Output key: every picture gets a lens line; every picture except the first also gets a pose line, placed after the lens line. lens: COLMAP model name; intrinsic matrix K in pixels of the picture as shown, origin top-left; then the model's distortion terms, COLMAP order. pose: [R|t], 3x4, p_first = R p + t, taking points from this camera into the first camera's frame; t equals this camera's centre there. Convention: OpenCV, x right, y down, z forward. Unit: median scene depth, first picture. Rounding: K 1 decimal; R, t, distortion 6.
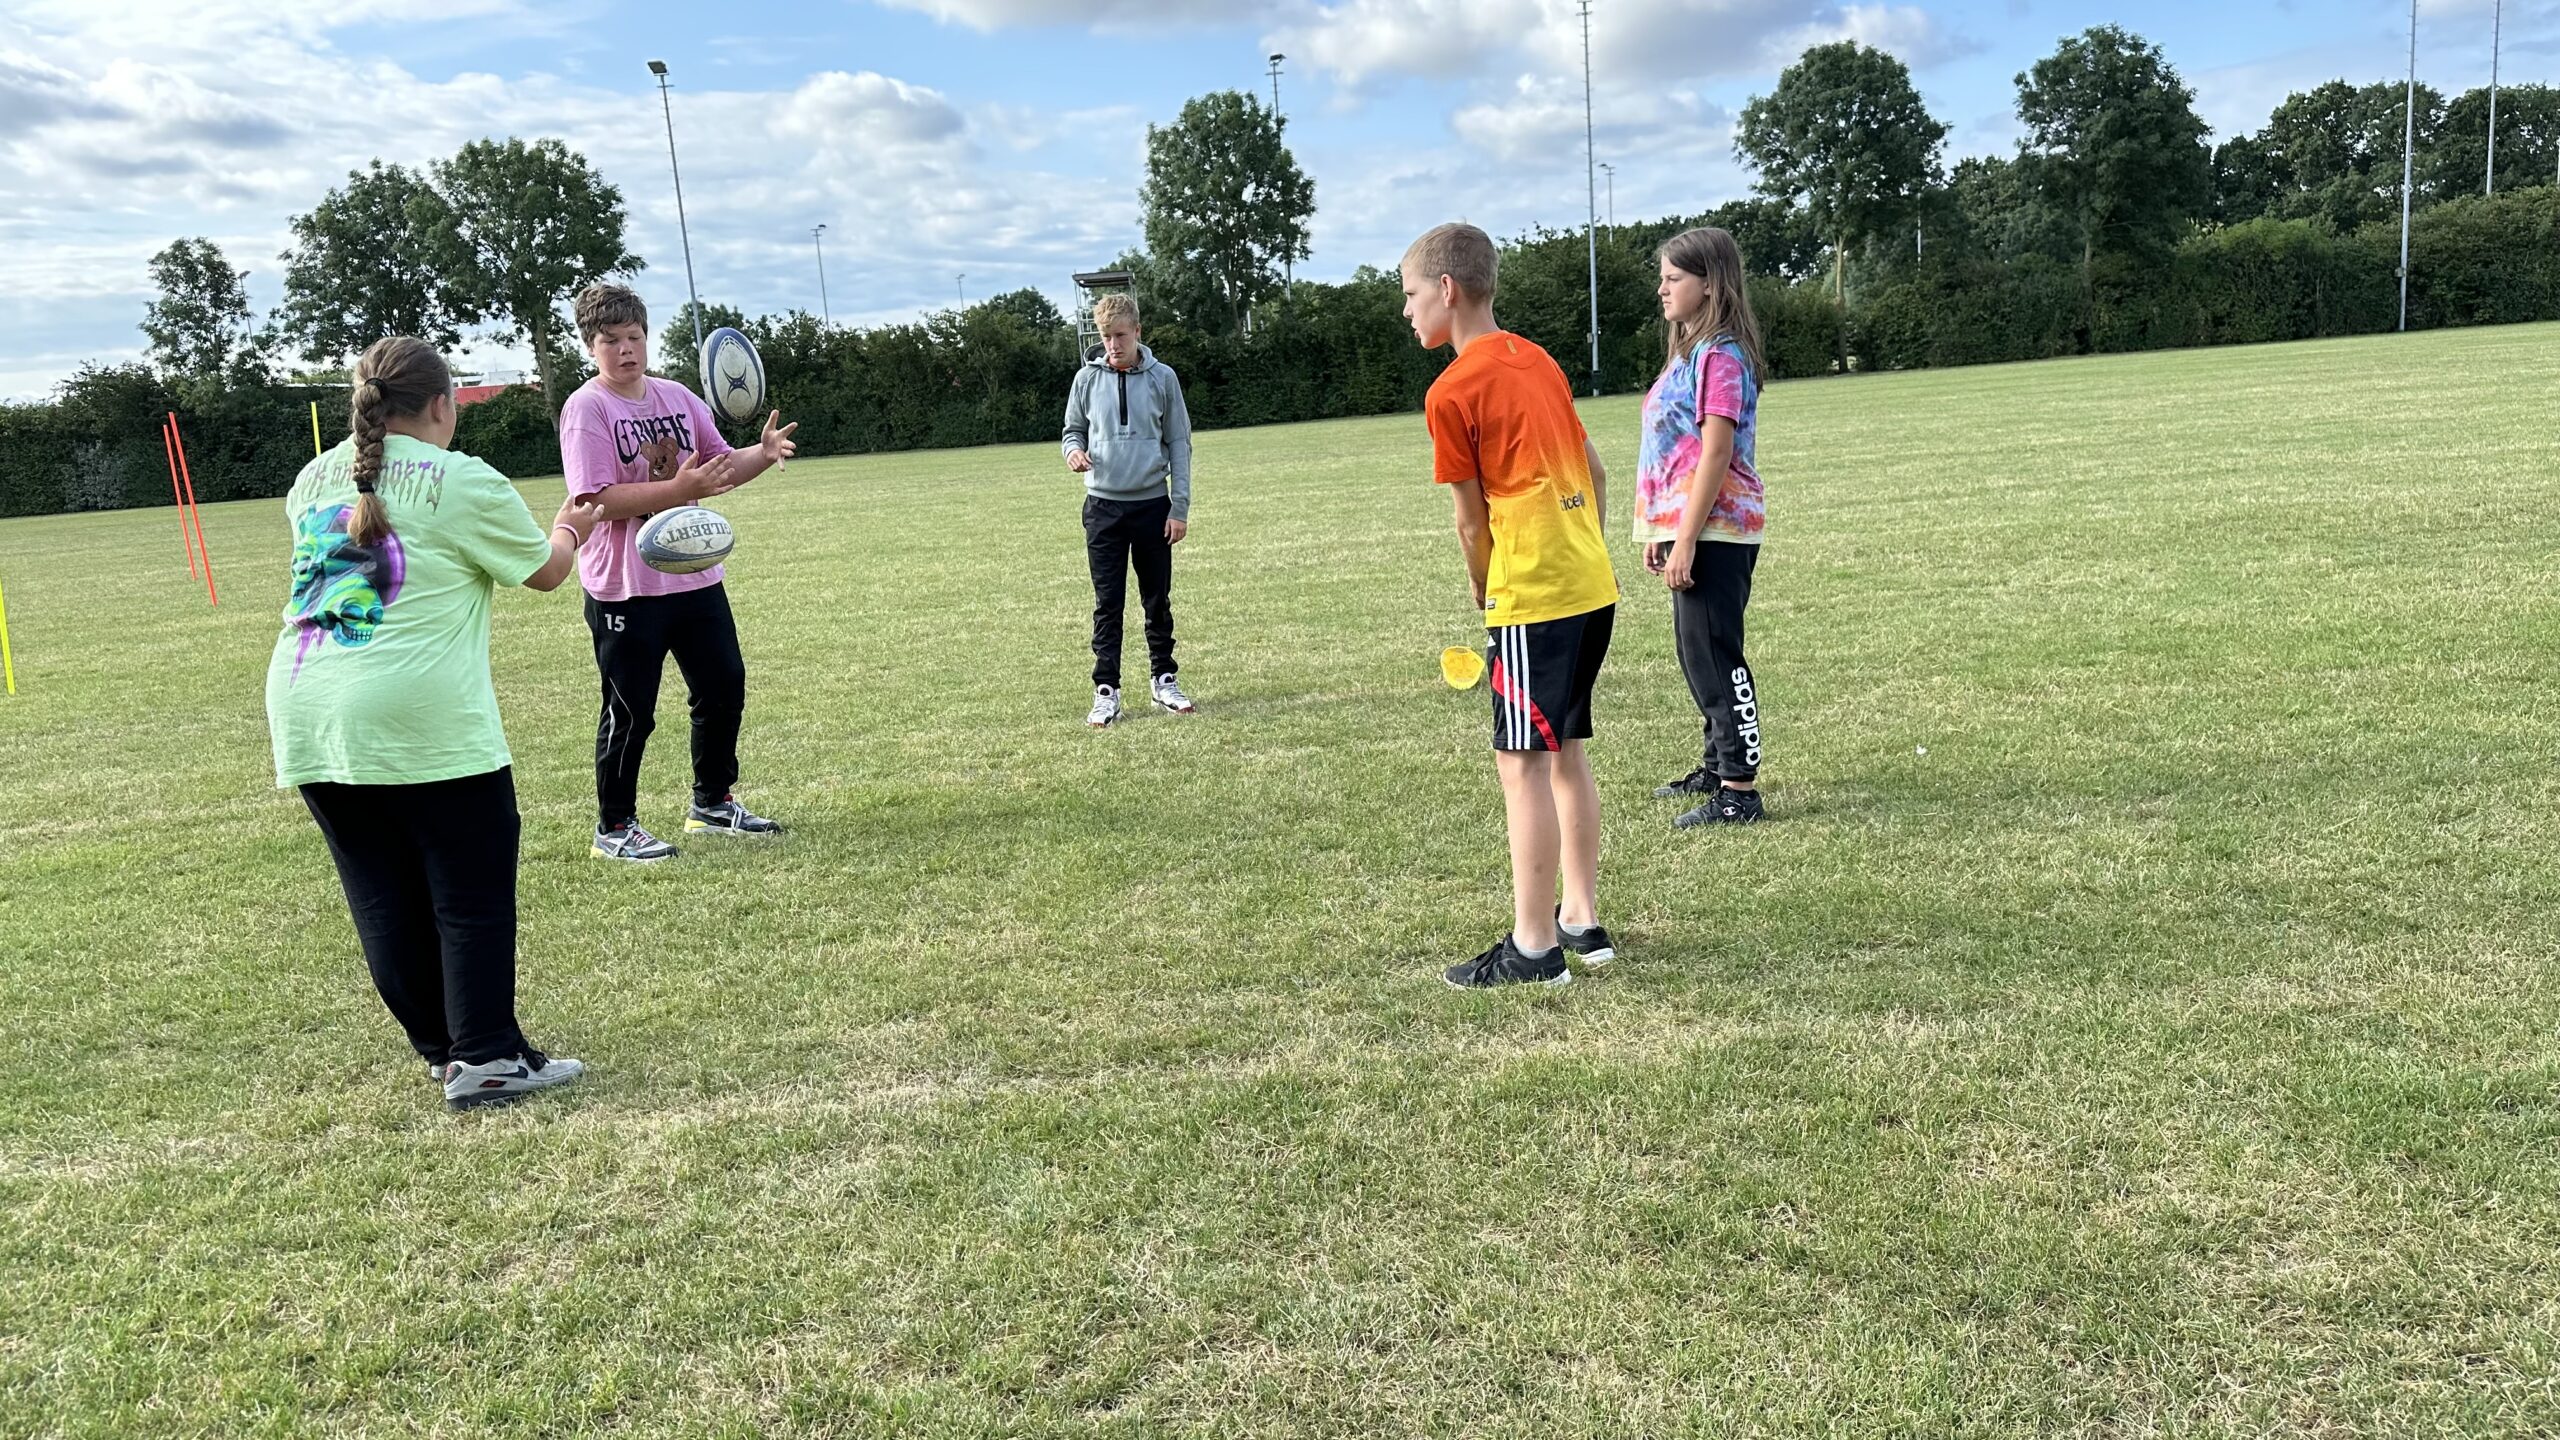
lens RADIAL K [[1818.9, 0, 1293.2], [0, 1818.9, 695.1], [0, 0, 1]] dist [0.077231, -0.101544]
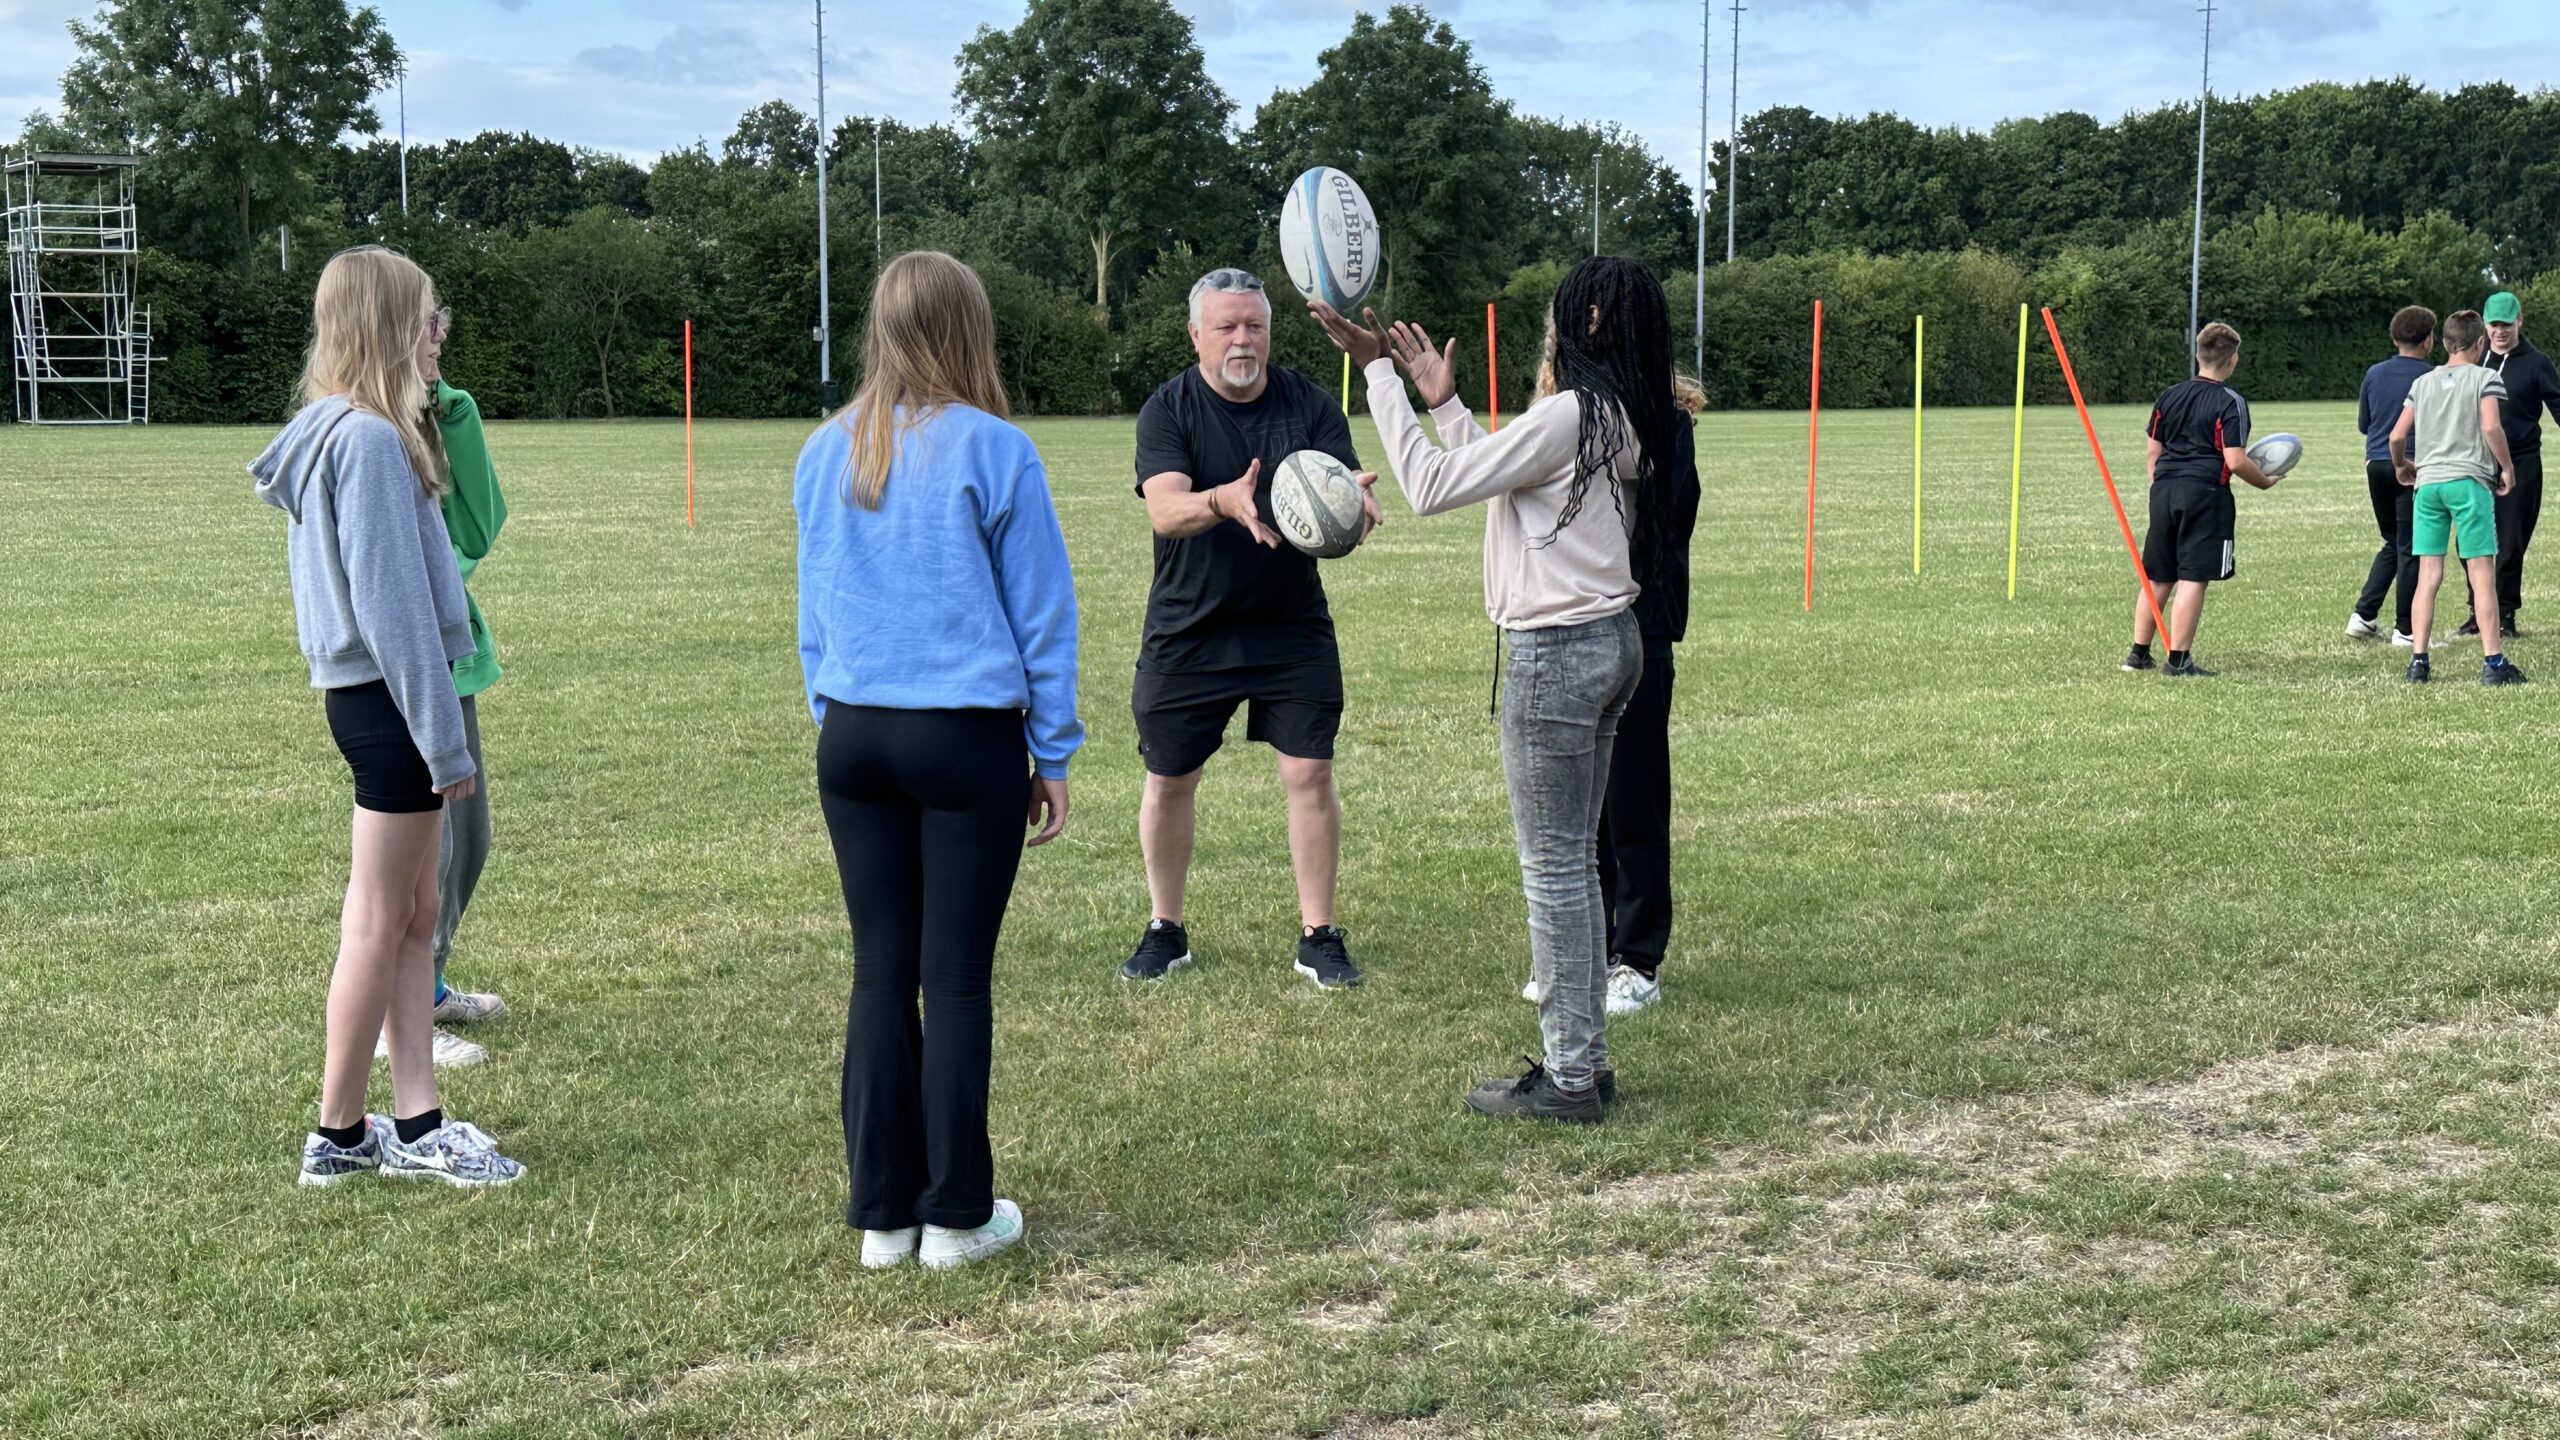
lens RADIAL K [[3193.3, 0, 1280.0], [0, 3193.3, 720.0], [0, 0, 1]] dist [0.286840, -0.862398]
pose [[0.816247, 0.013638, 0.577542, -0.393293], [0.031850, 0.997139, -0.068559, 0.039821], [-0.576824, 0.074356, 0.813477, -0.086038]]
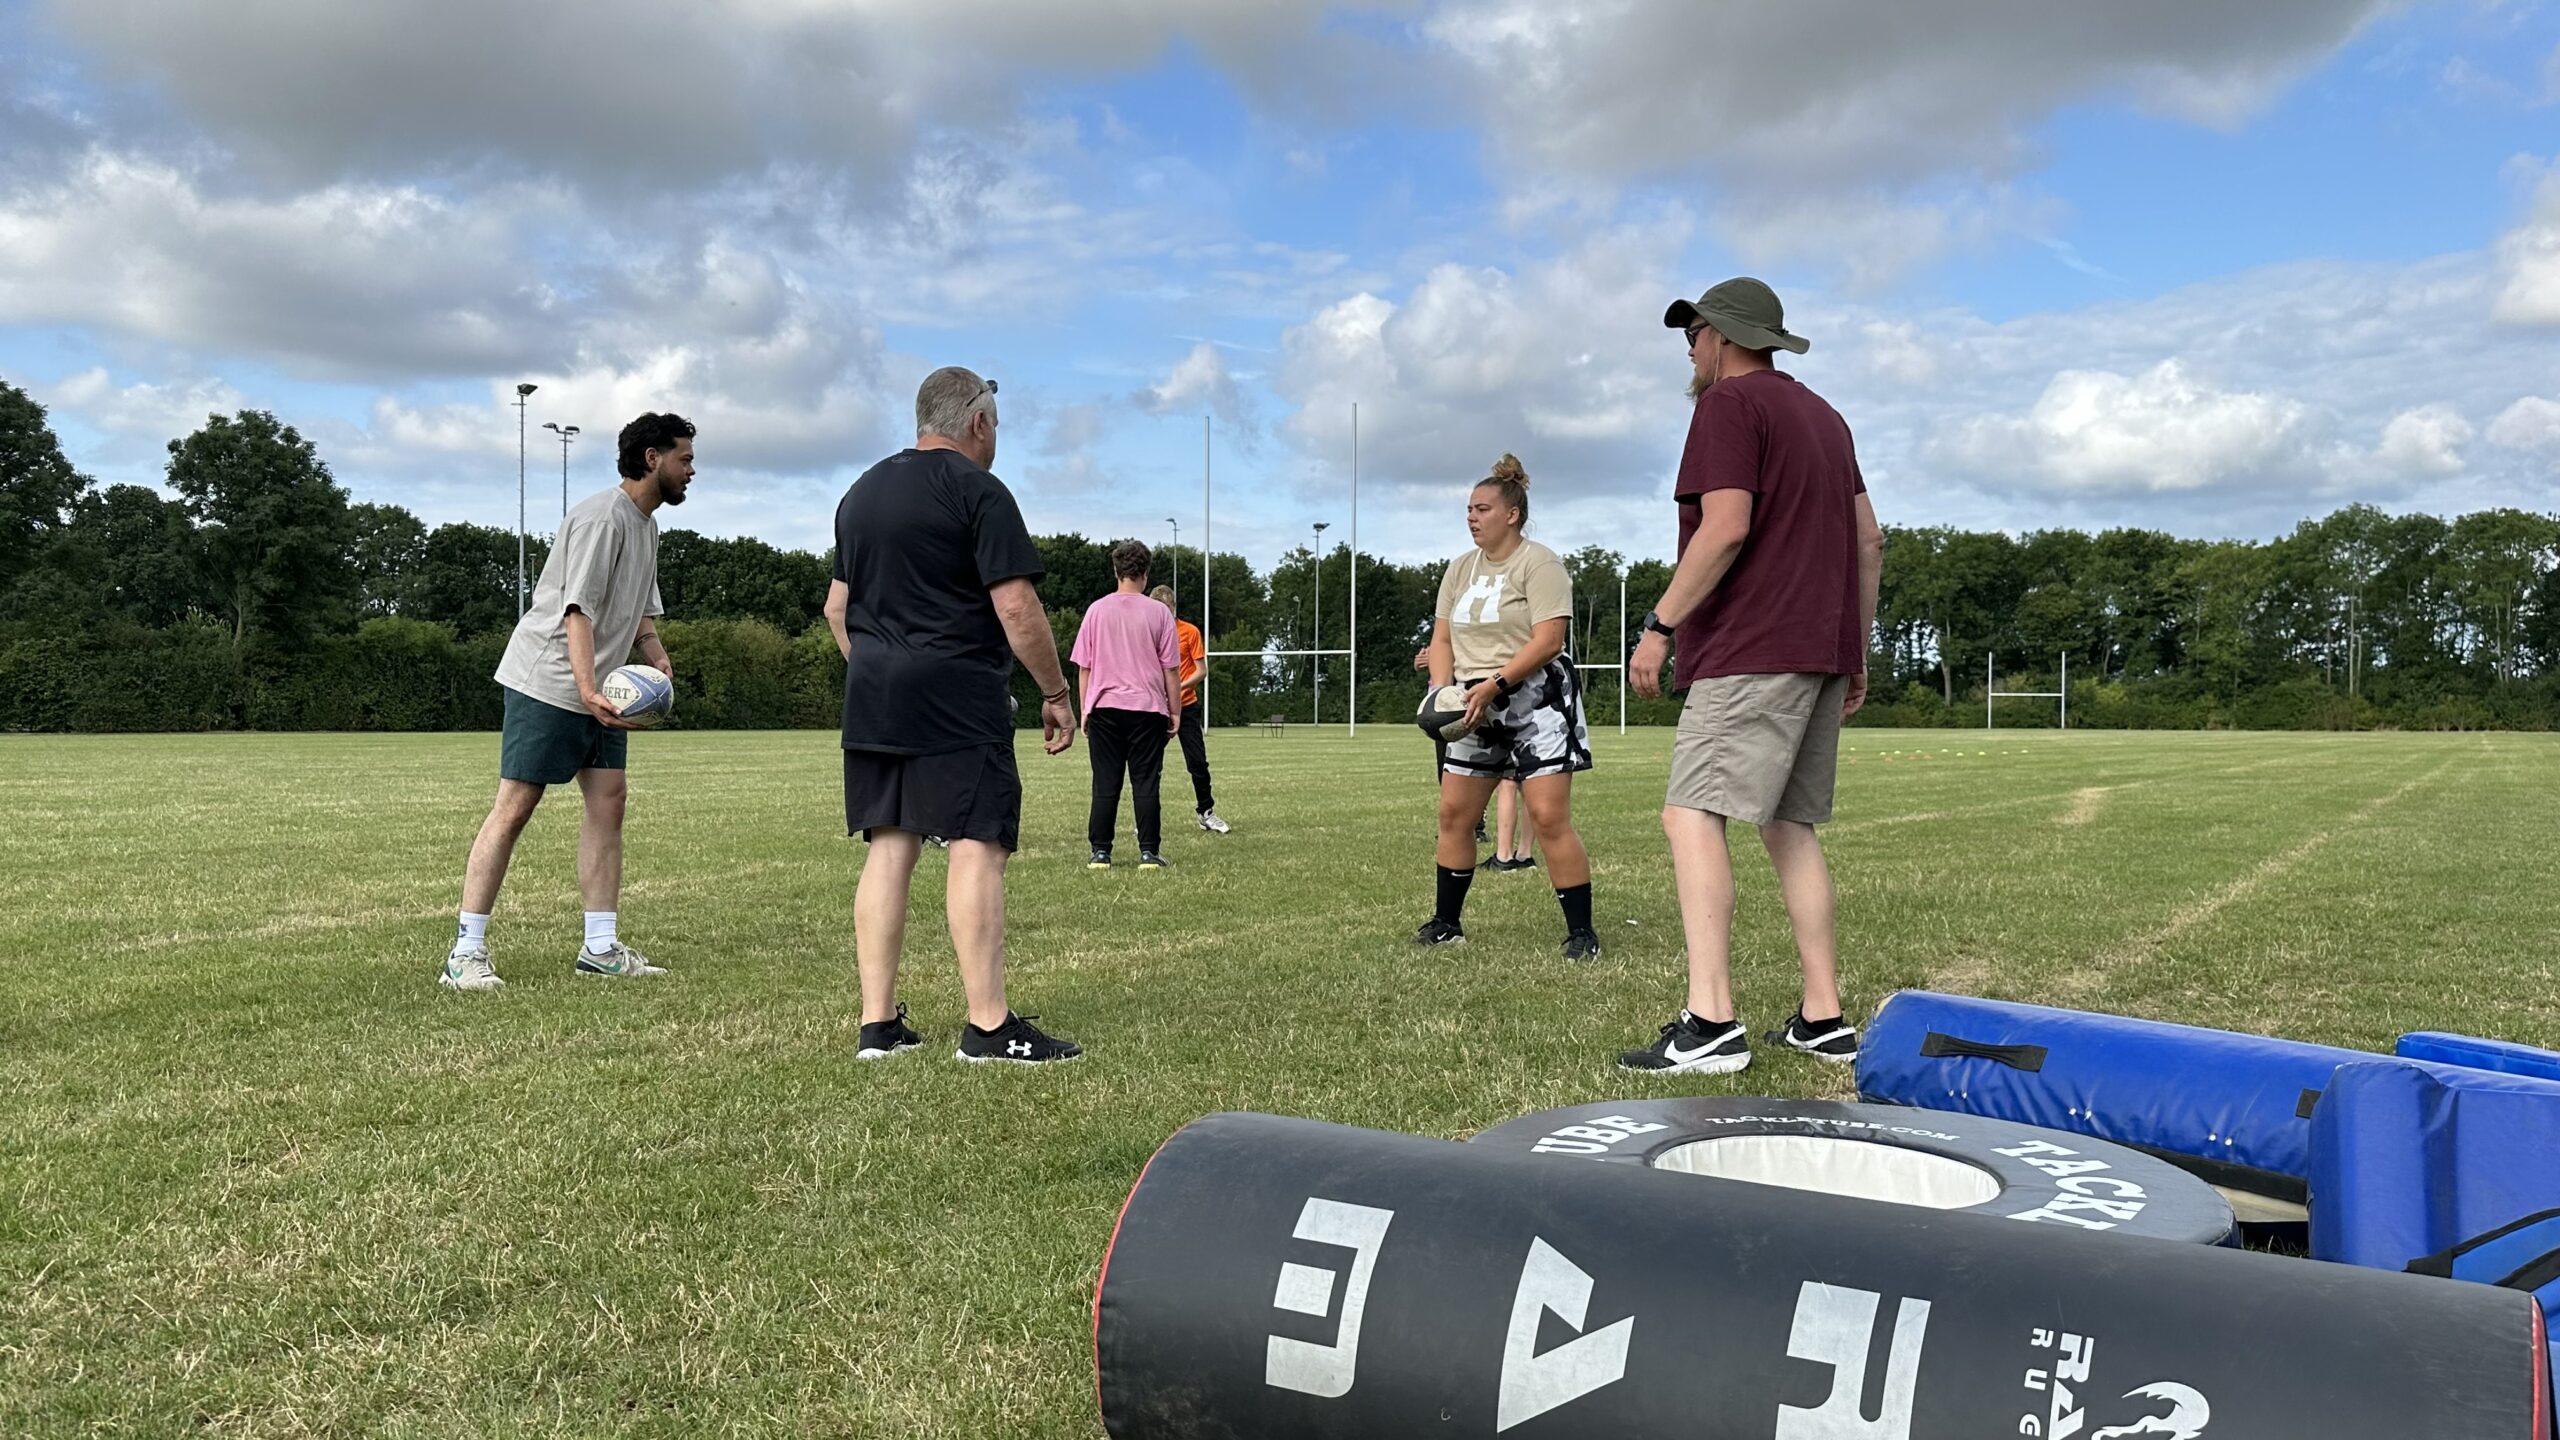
lens RADIAL K [[1973.5, 0, 1277.7], [0, 1973.5, 705.1], [0, 0, 1]] dist [0.087982, -0.132818]
pose [[0.521231, 0.082461, 0.849422, -0.176722], [0.092903, 0.983923, -0.152527, 0.013399], [-0.848344, 0.158415, 0.505190, -0.001883]]
